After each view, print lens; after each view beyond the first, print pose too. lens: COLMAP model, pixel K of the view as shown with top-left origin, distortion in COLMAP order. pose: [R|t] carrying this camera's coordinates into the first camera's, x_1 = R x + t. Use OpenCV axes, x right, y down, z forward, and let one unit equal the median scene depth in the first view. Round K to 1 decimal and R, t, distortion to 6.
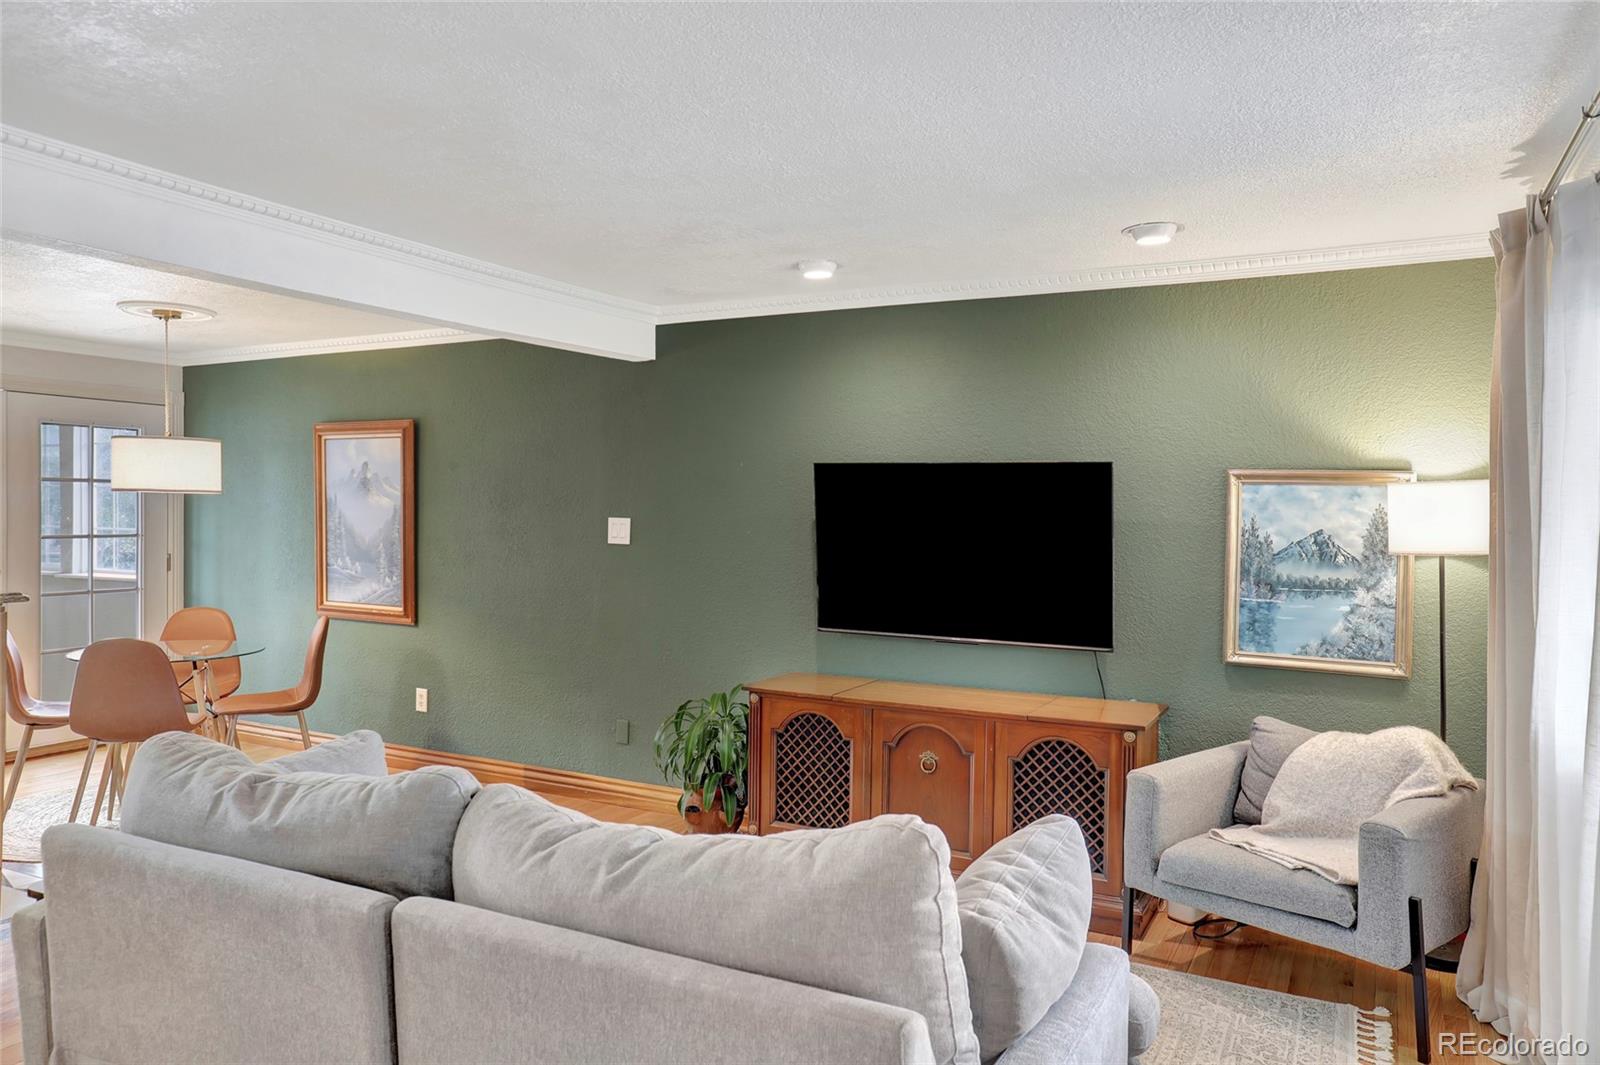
lens RADIAL K [[1134.7, 0, 796.2], [0, 1134.7, 535.5], [0, 0, 1]] dist [-0.134832, 0.121920]
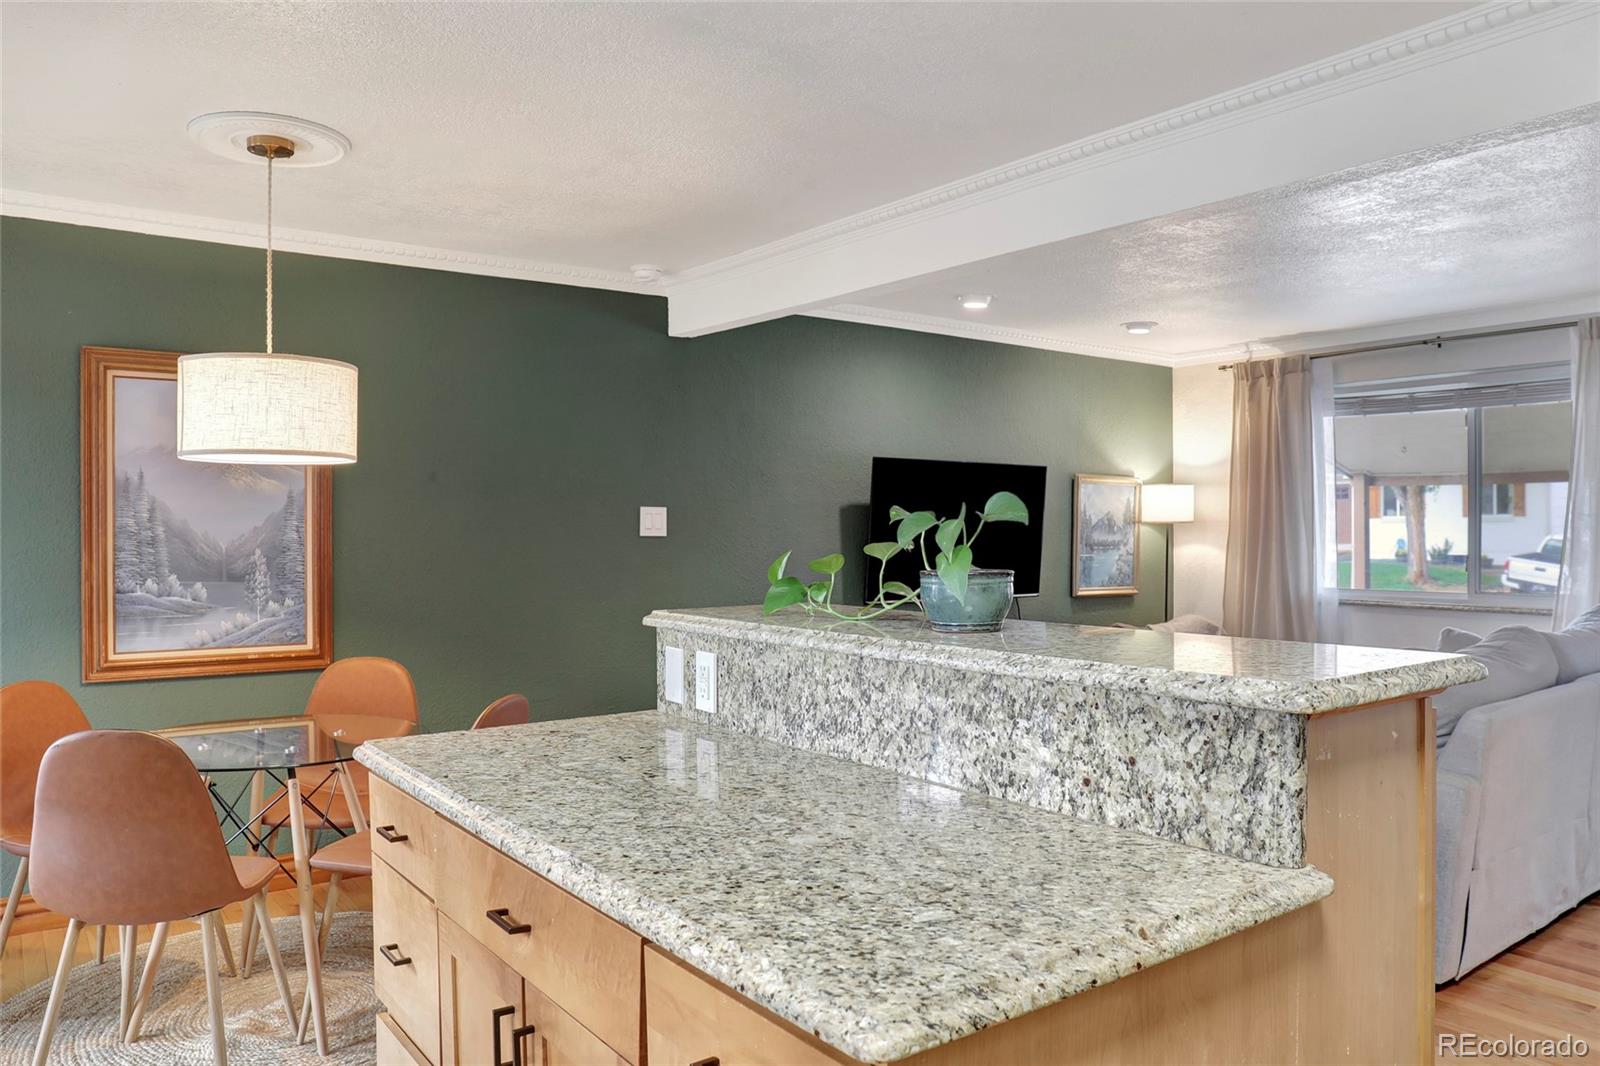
lens RADIAL K [[1134.7, 0, 796.2], [0, 1134.7, 536.0], [0, 0, 1]] dist [-0.134832, 0.121920]
pose [[0.420488, -0.015960, 0.907158, -1.096222], [0.033094, 0.999450, 0.002244, 0.010918], [-0.906694, 0.029078, 0.420785, 0.611468]]
